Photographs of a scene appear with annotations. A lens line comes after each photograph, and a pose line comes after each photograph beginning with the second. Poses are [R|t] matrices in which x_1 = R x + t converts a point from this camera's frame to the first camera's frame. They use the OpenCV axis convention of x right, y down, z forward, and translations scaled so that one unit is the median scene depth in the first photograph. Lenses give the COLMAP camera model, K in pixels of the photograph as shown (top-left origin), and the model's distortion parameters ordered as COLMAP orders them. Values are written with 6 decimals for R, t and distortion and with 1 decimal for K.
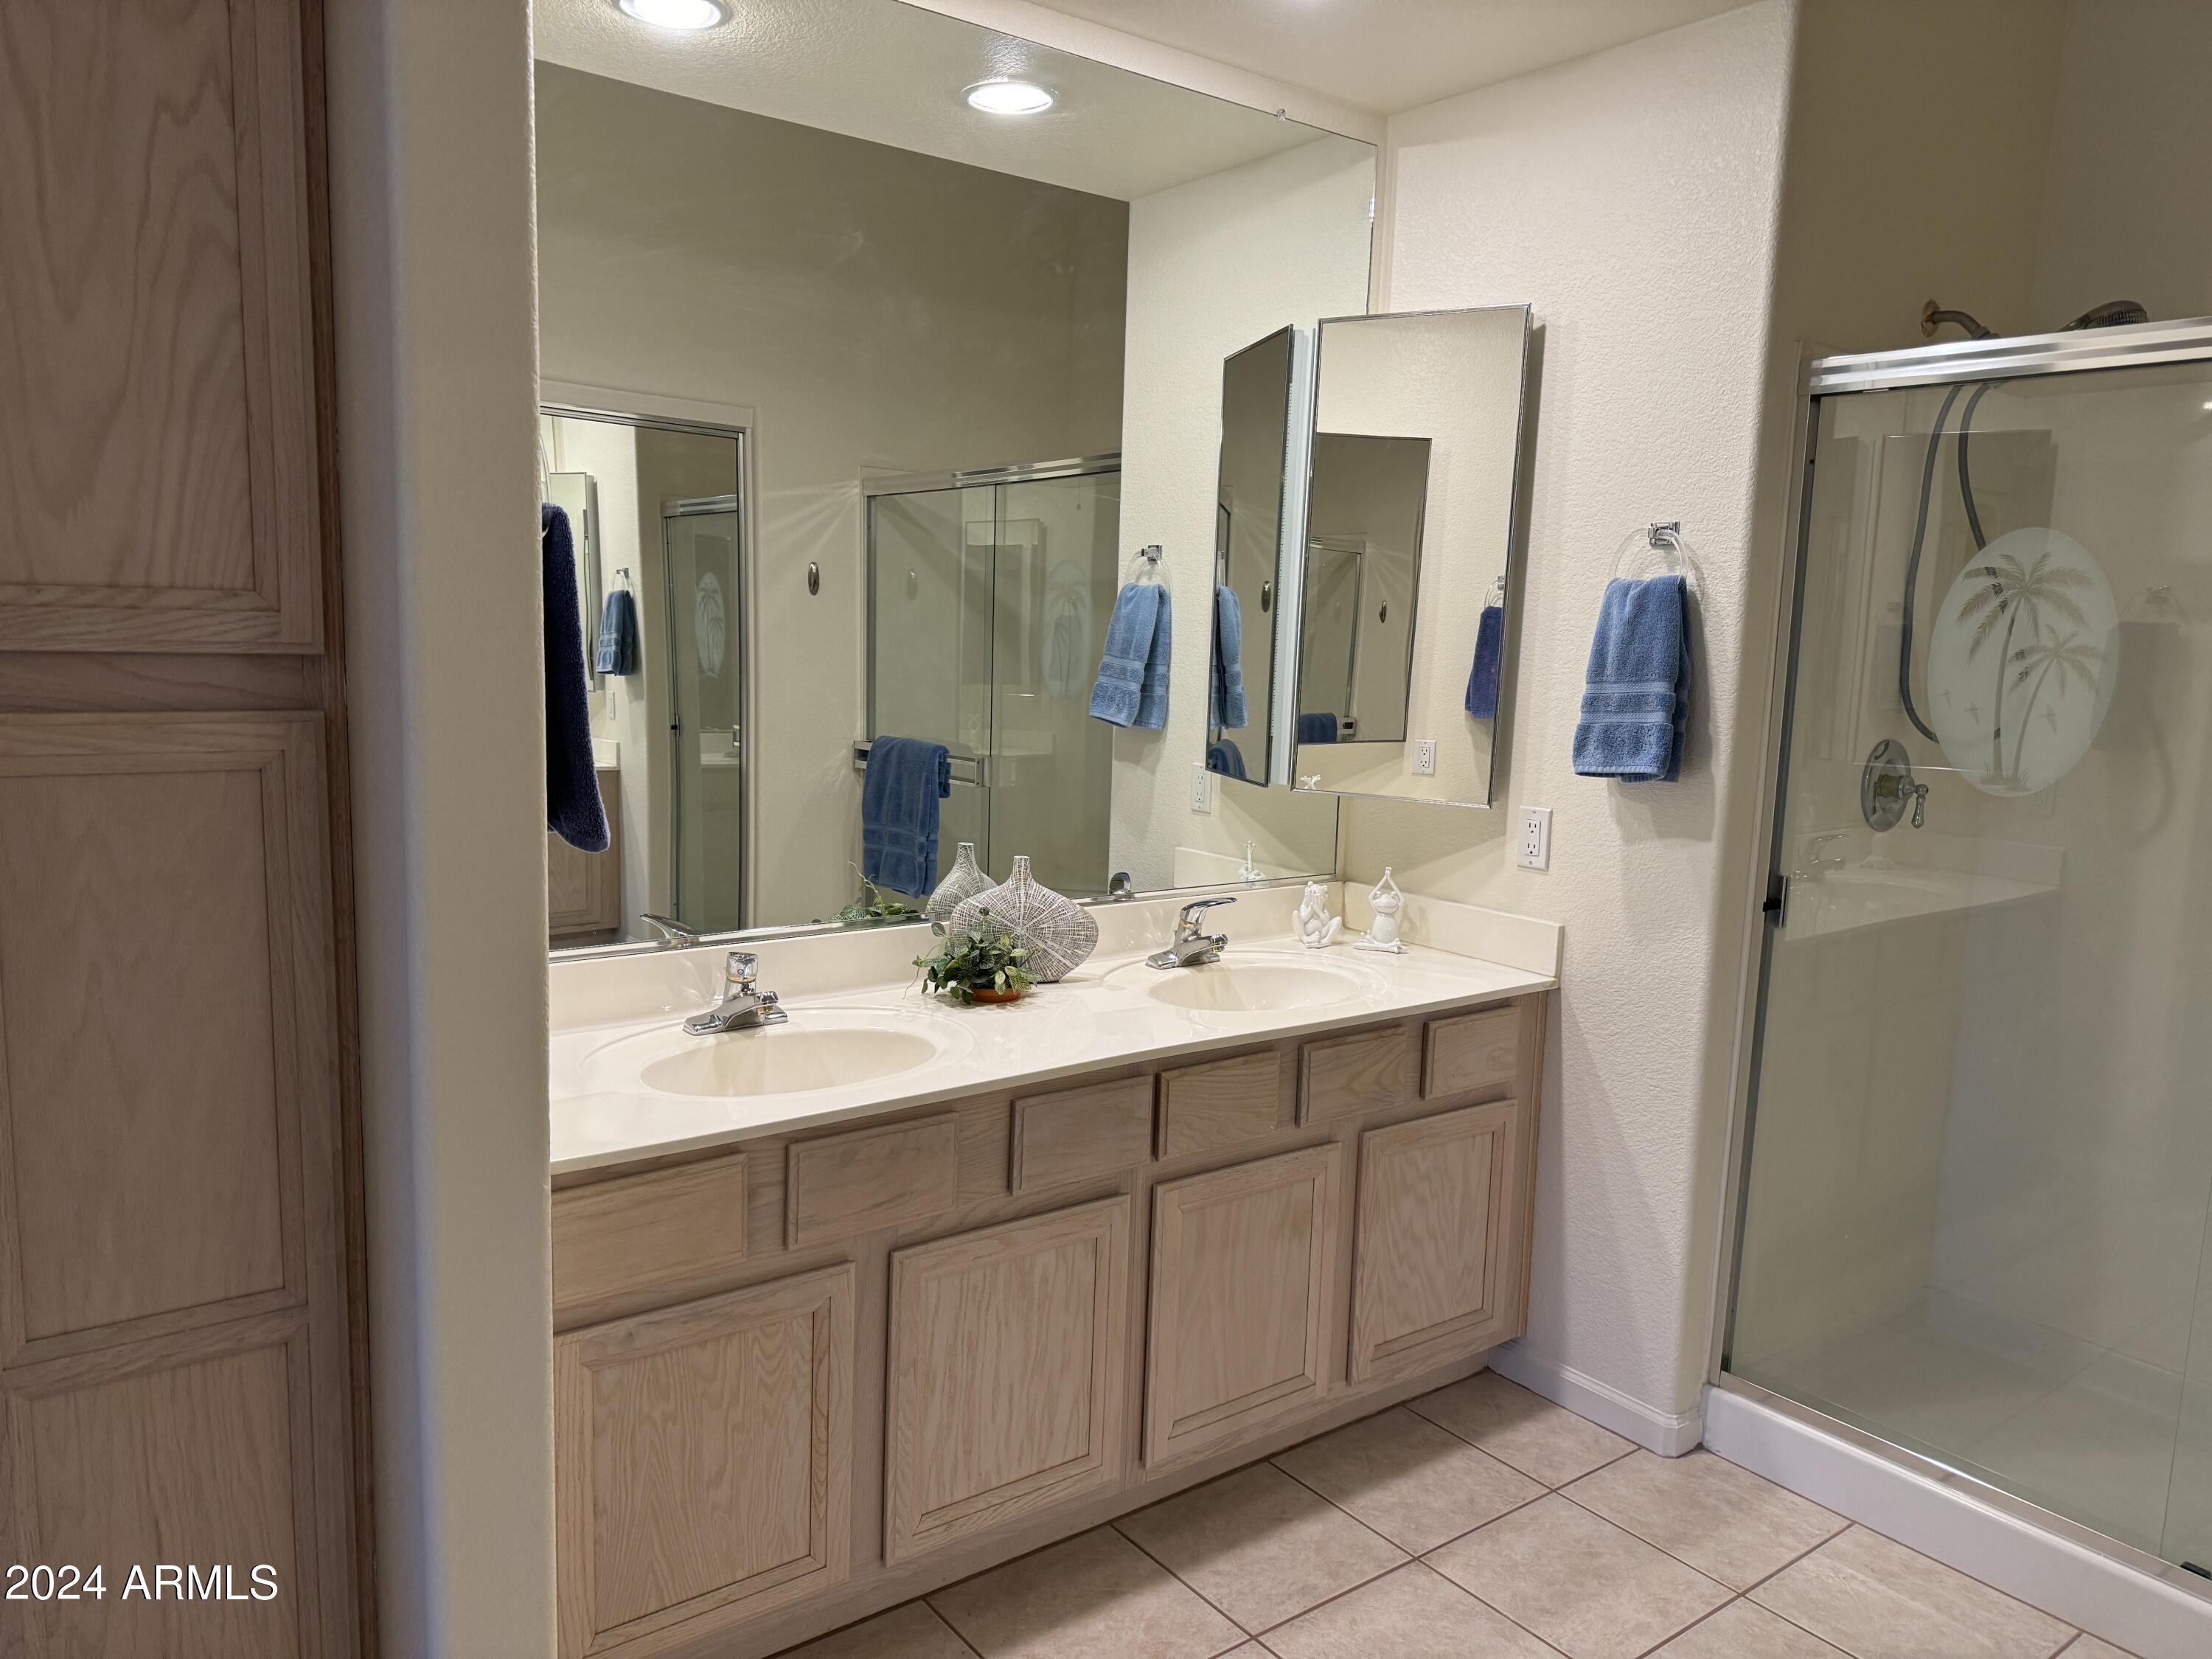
lens RADIAL K [[1556.6, 0, 1109.9], [0, 1556.6, 835.1], [0, 0, 1]] dist [0.055697, -0.070640]
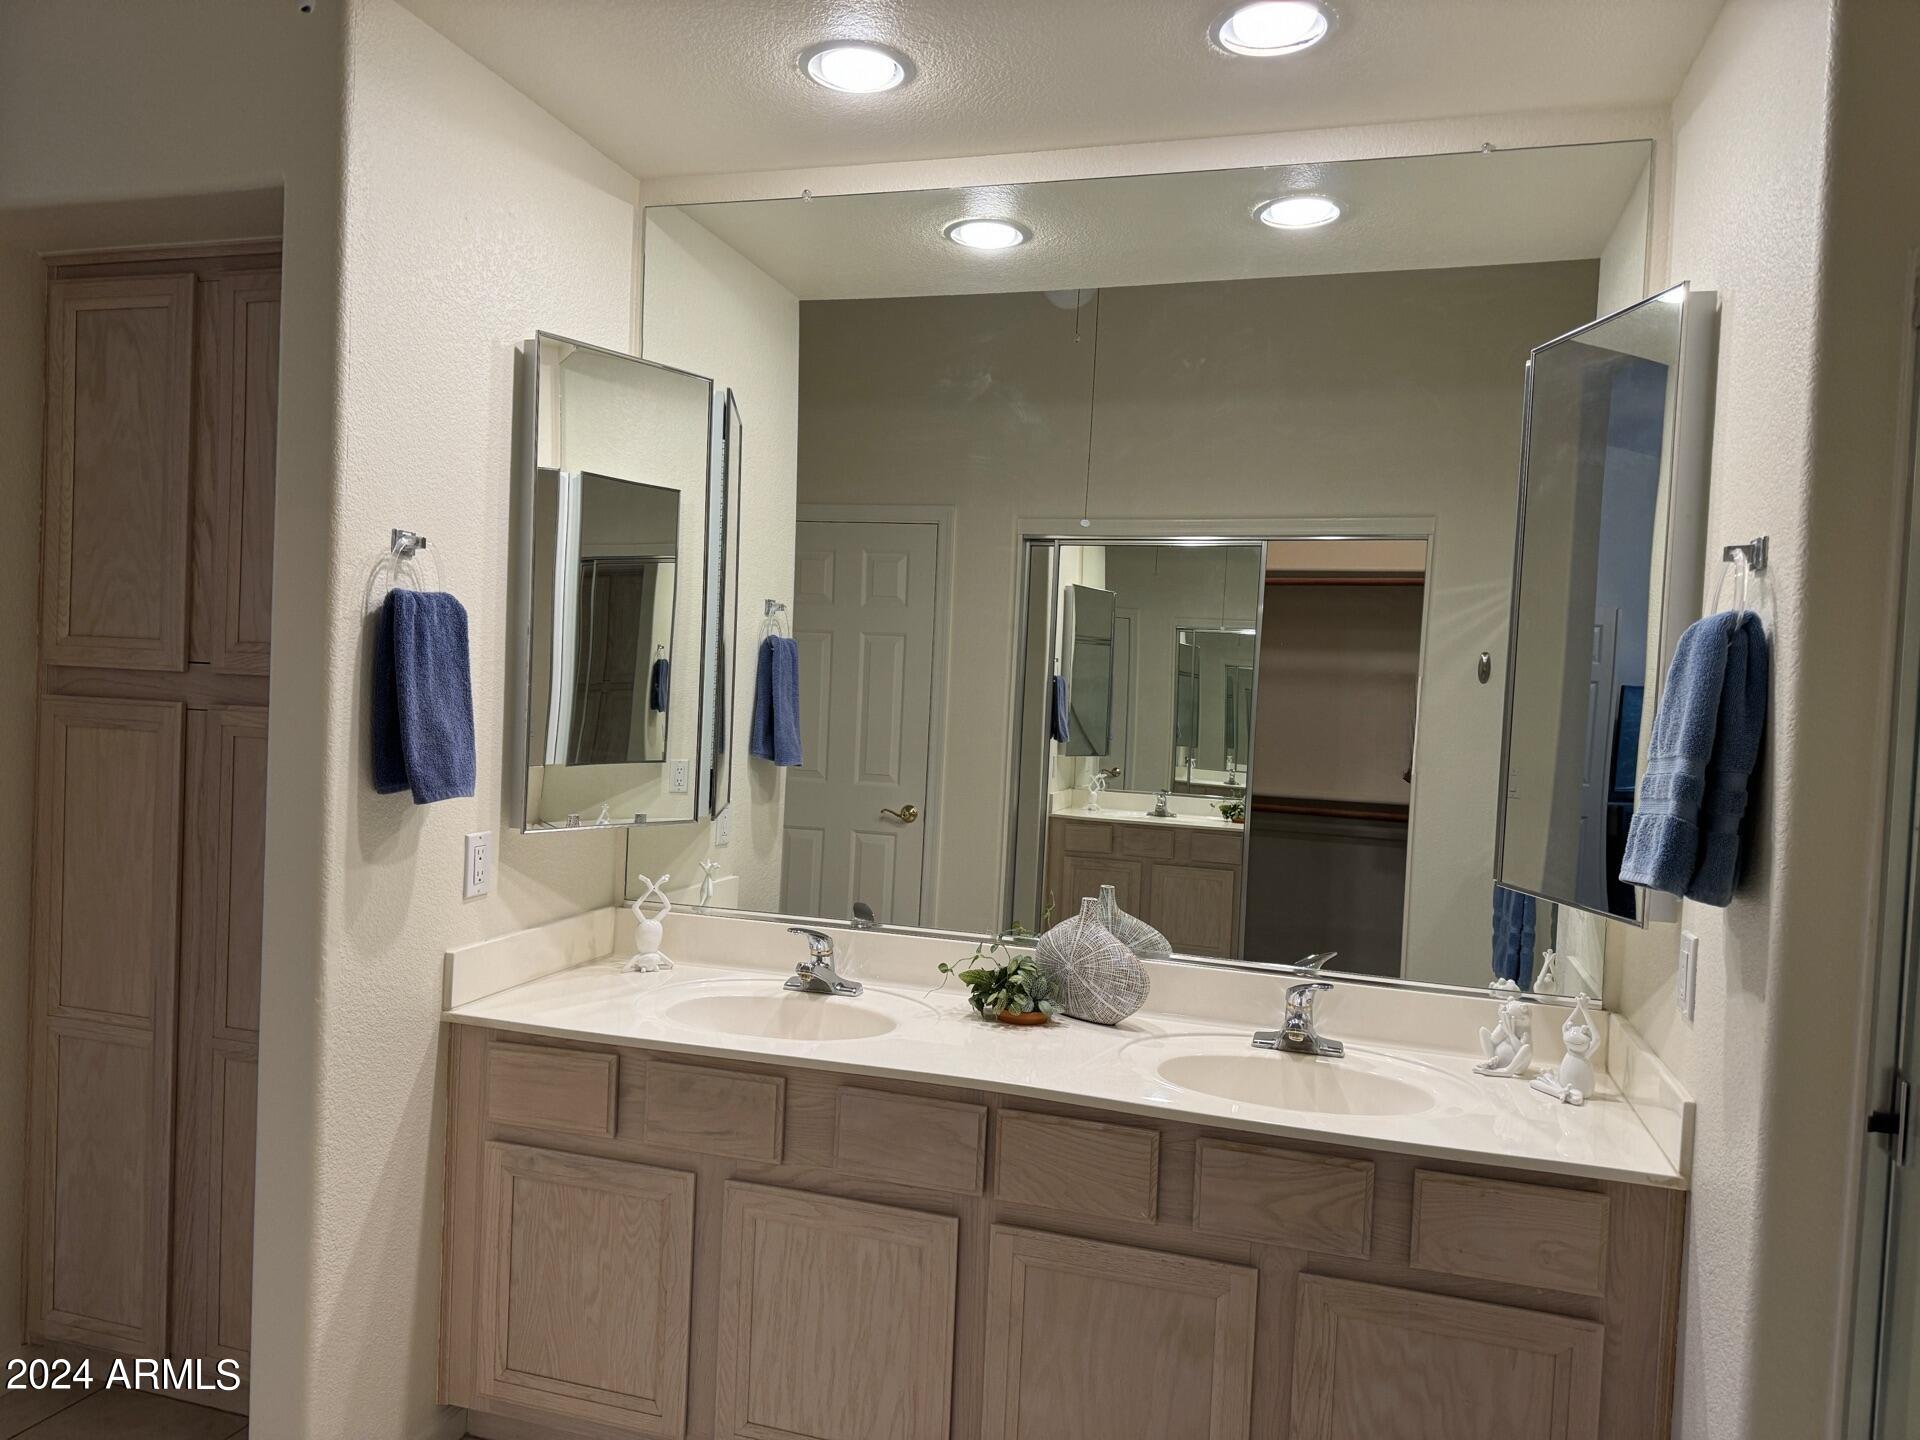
lens RADIAL K [[1320.4, 0, 957.8], [0, 1320.4, 718.7], [0, 0, 1]] dist [0.026354, -0.011619]
pose [[0.582696, 0.014824, -0.812555, 0.734633], [-0.130987, 0.988474, -0.075899, -0.032636], [0.802065, 0.150660, 0.577921, 0.444438]]
